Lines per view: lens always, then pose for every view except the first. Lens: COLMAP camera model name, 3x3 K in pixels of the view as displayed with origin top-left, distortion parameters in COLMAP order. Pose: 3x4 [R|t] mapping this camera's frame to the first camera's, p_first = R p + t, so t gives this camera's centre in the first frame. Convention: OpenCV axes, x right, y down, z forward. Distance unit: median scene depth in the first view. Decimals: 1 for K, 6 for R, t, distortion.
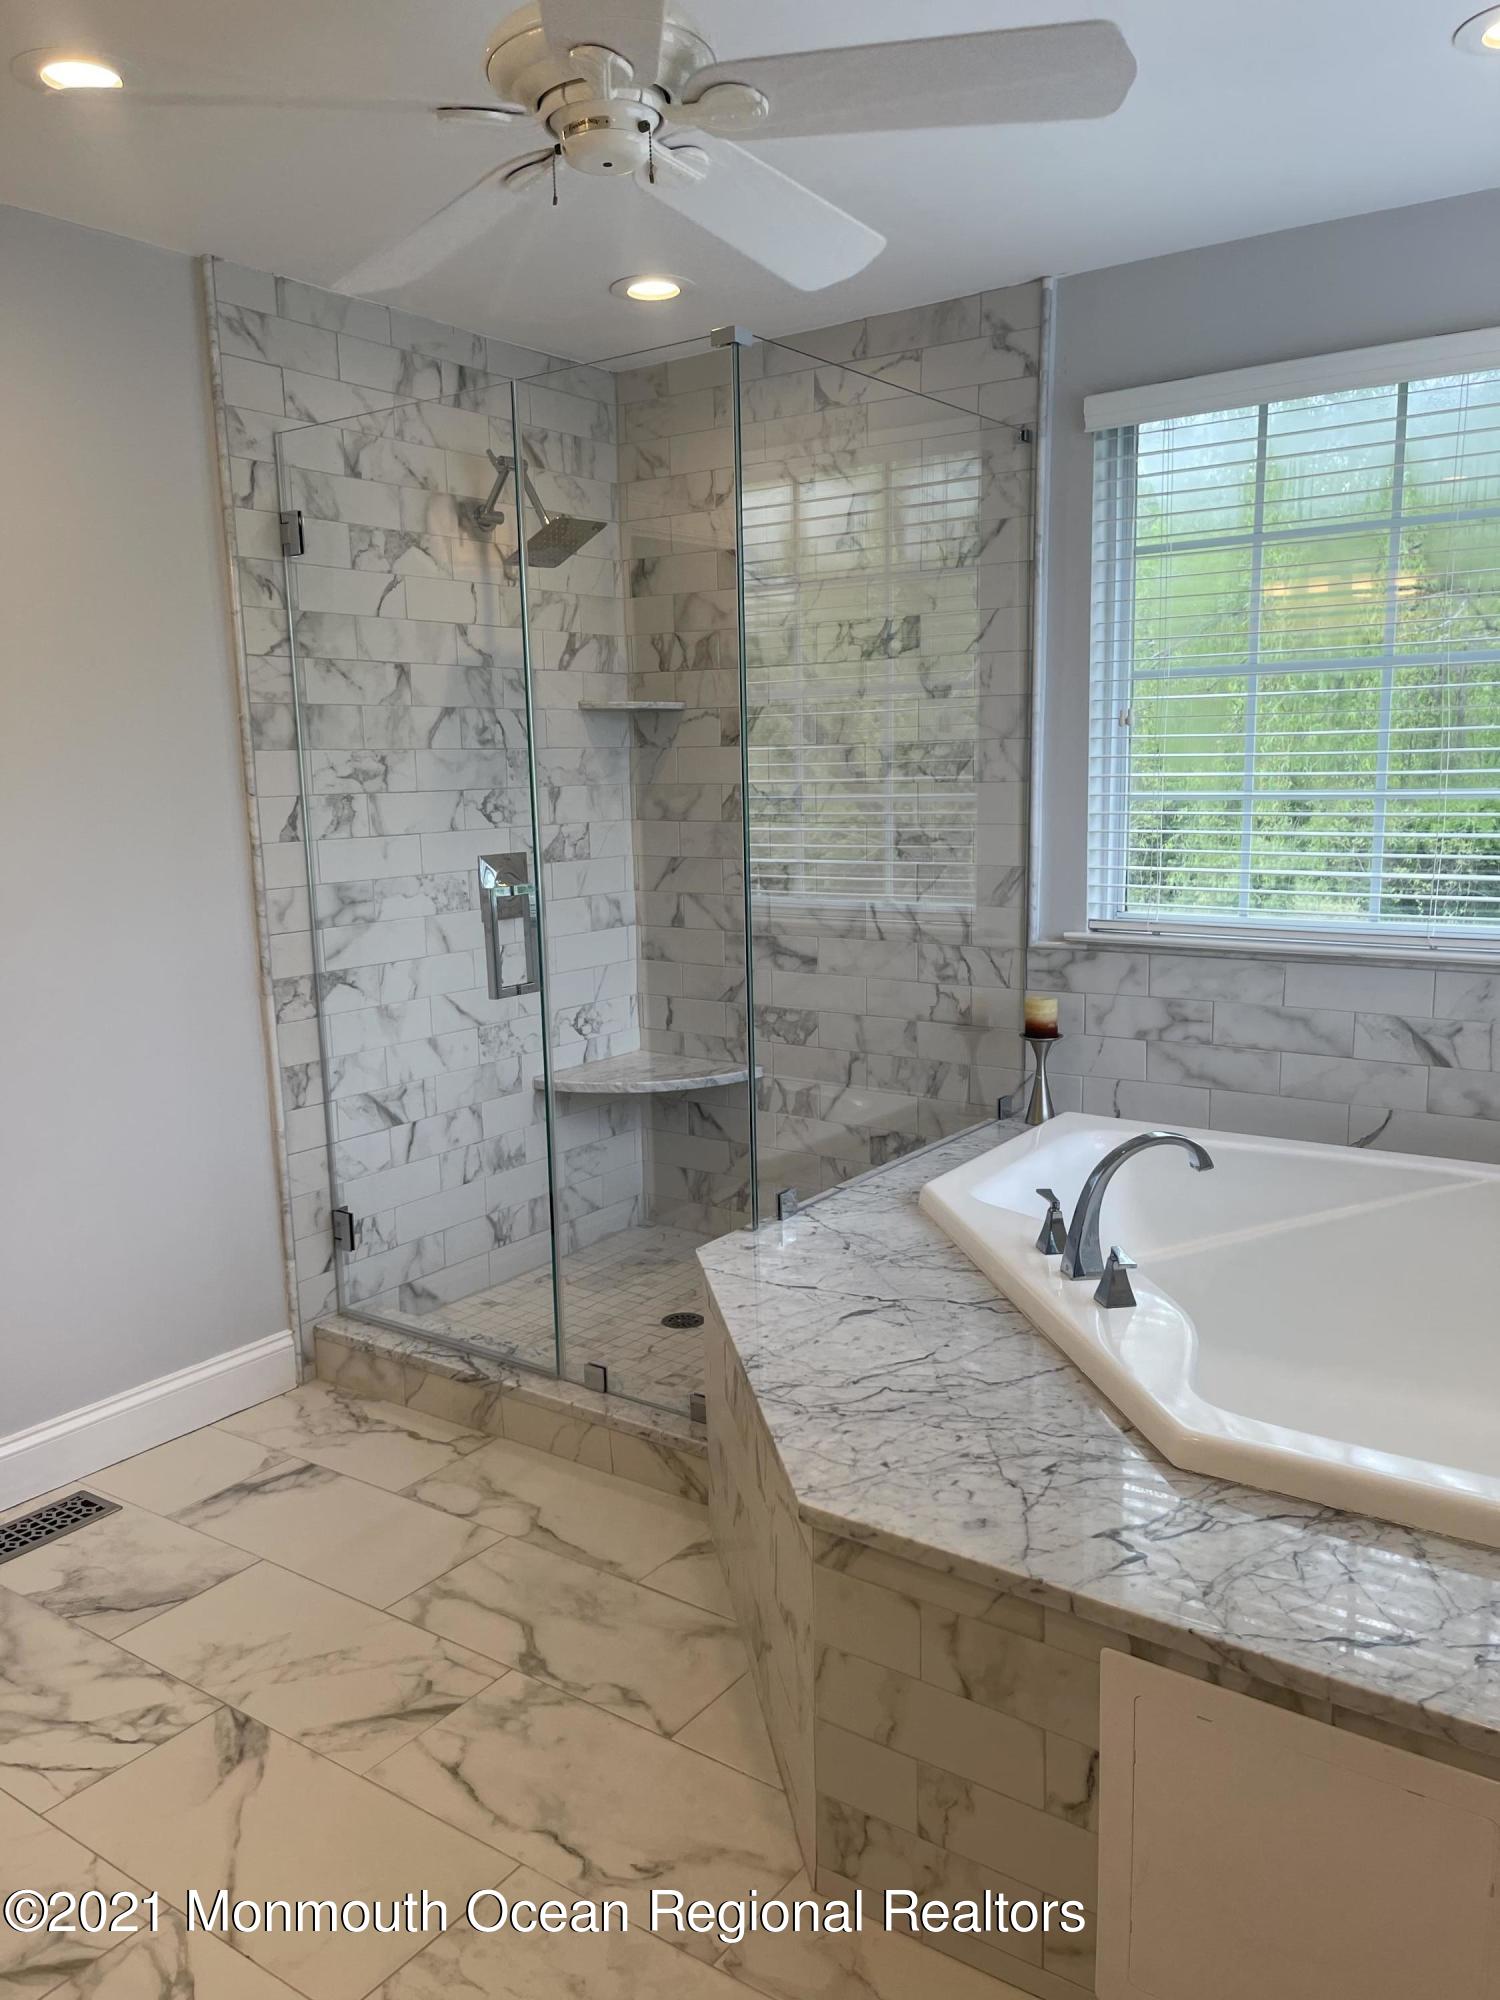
lens RADIAL K [[1531.1, 0, 750.7], [0, 1531.1, 1002.7], [0, 0, 1]] dist [0.010923, -0.001937]
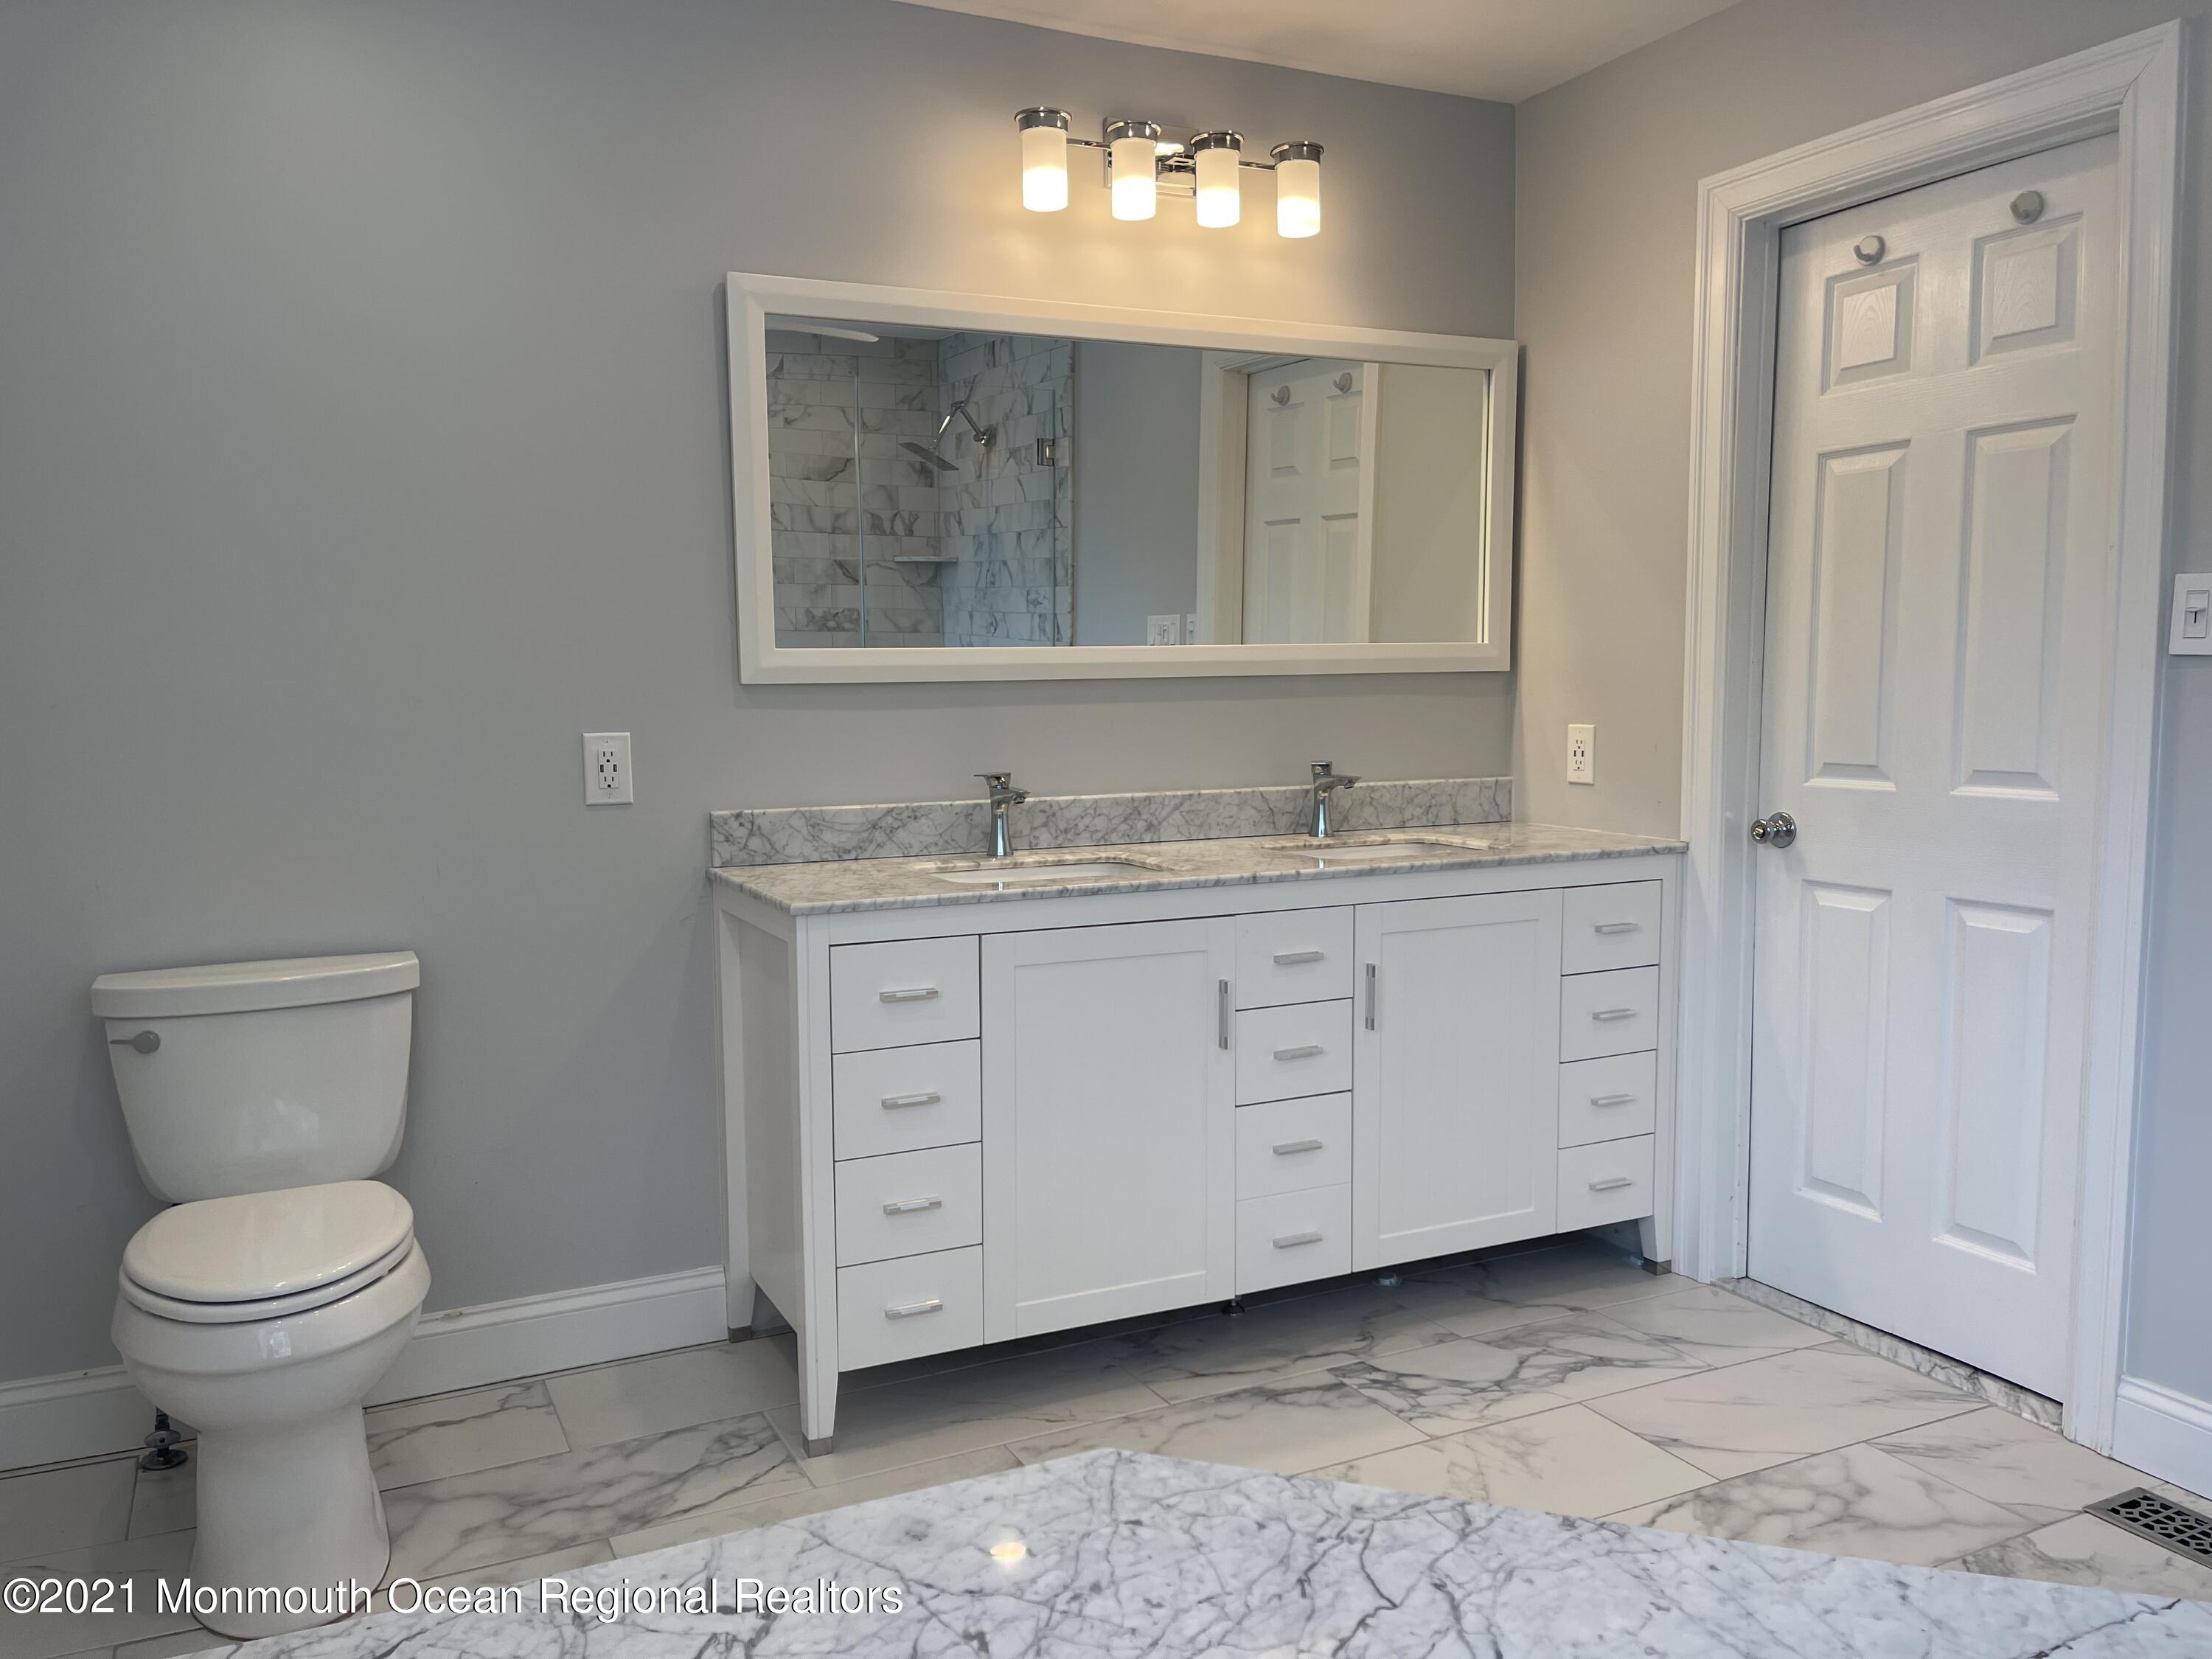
lens RADIAL K [[1693.4, 0, 1105.3], [0, 1693.4, 829.5], [0, 0, 1]] dist [0.010923, -0.001937]
pose [[-0.478391, 0.111558, -0.871032, 0.660777], [-0.125166, 0.973108, 0.193376, -0.118231], [0.869181, 0.201533, -0.451563, 1.202805]]
